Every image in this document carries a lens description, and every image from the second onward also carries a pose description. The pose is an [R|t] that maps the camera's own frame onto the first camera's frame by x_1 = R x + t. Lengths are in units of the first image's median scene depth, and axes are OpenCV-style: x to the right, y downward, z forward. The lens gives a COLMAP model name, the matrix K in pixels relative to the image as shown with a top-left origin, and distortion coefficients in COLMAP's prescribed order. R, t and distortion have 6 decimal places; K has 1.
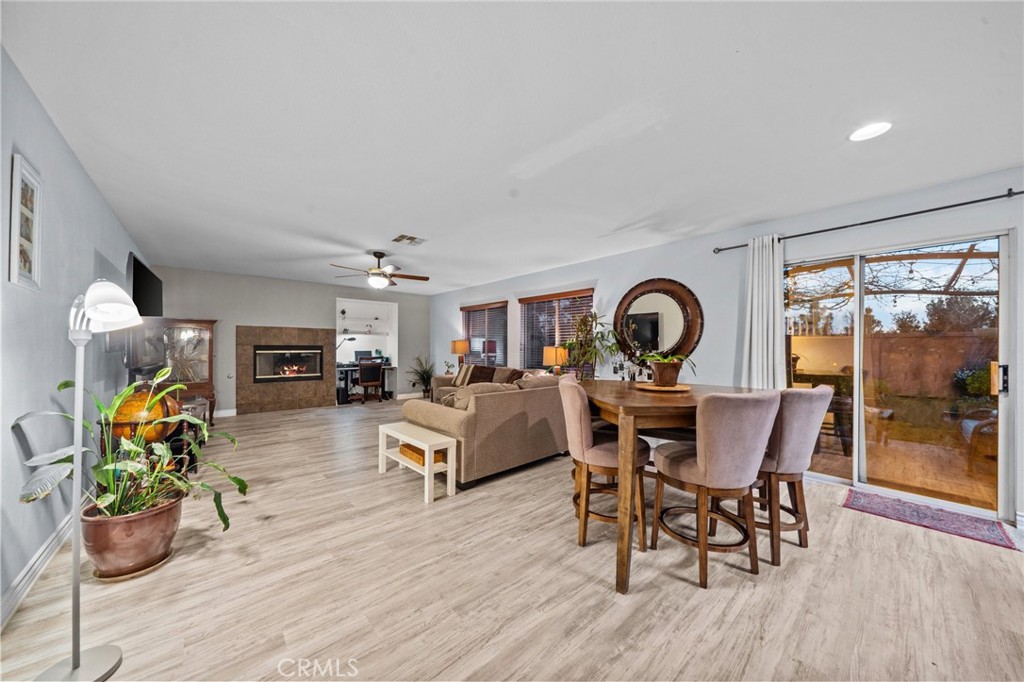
lens RADIAL K [[350.8, 0, 500.0], [0, 350.8, 345.1], [0, 0, 1]] dist [-0.006658, -0.000114]
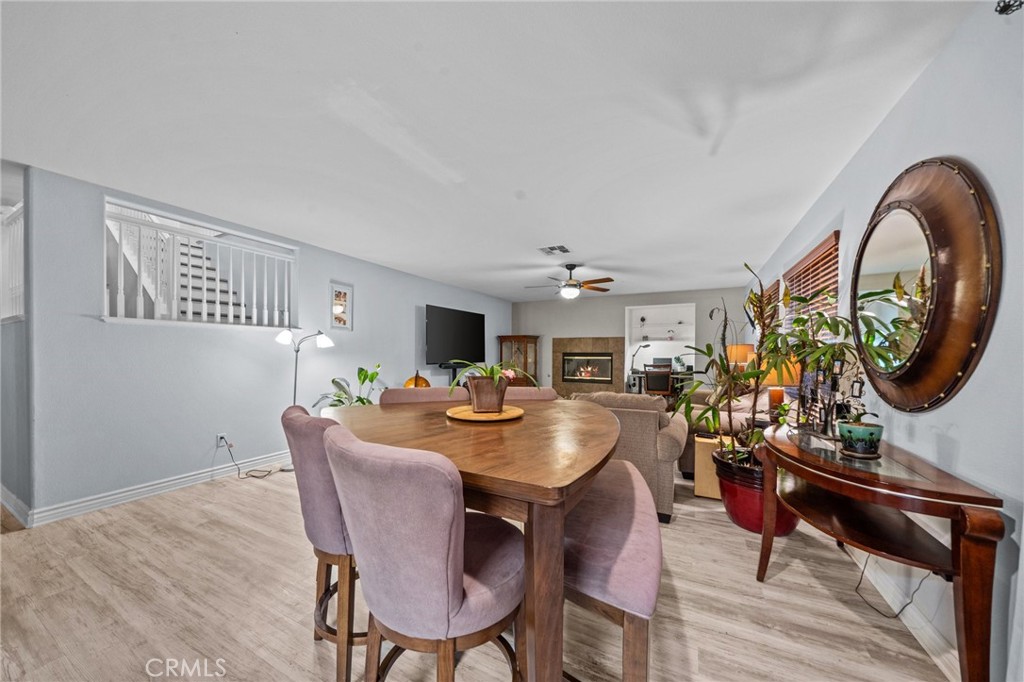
lens RADIAL K [[350.8, 0, 511.1], [0, 350.8, 354.2], [0, 0, 1]] dist [-0.006658, -0.000114]
pose [[0.384774, -0.000303, -0.923011, 0.405874], [0.003125, 0.999995, 0.000975, 0.004787], [0.923006, -0.003260, 0.384773, 0.301031]]
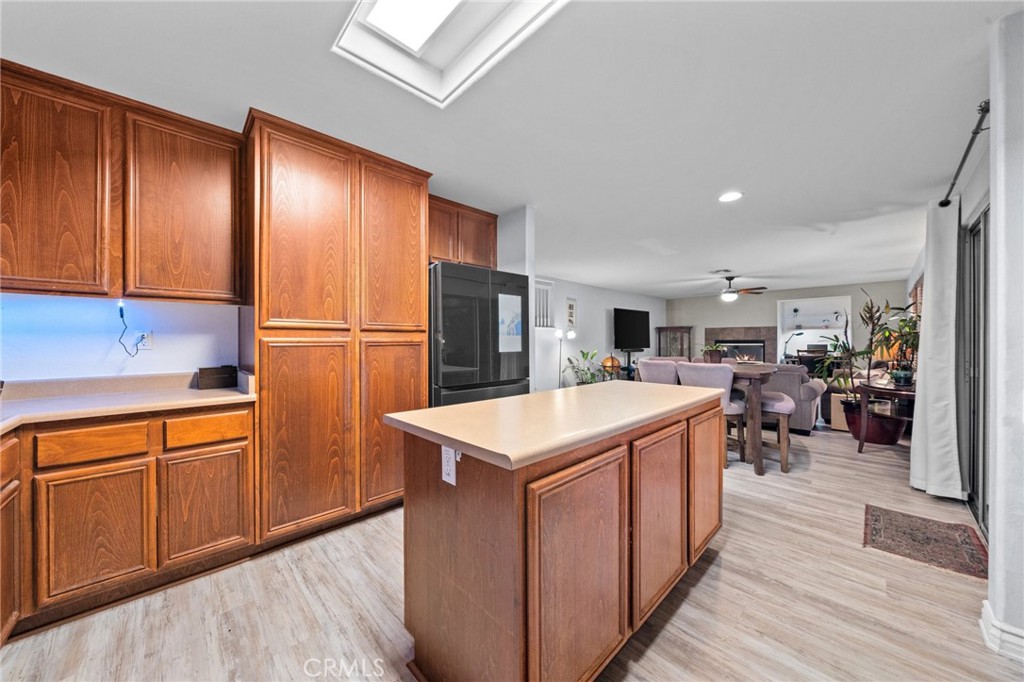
lens RADIAL K [[350.8, 0, 503.7], [0, 350.8, 339.1], [0, 0, 1]] dist [-0.006658, -0.000114]
pose [[0.046028, -0.010331, -0.998887, 0.772935], [0.007354, 0.999923, -0.010002, 0.004446], [0.998913, -0.006885, 0.046101, -0.017092]]
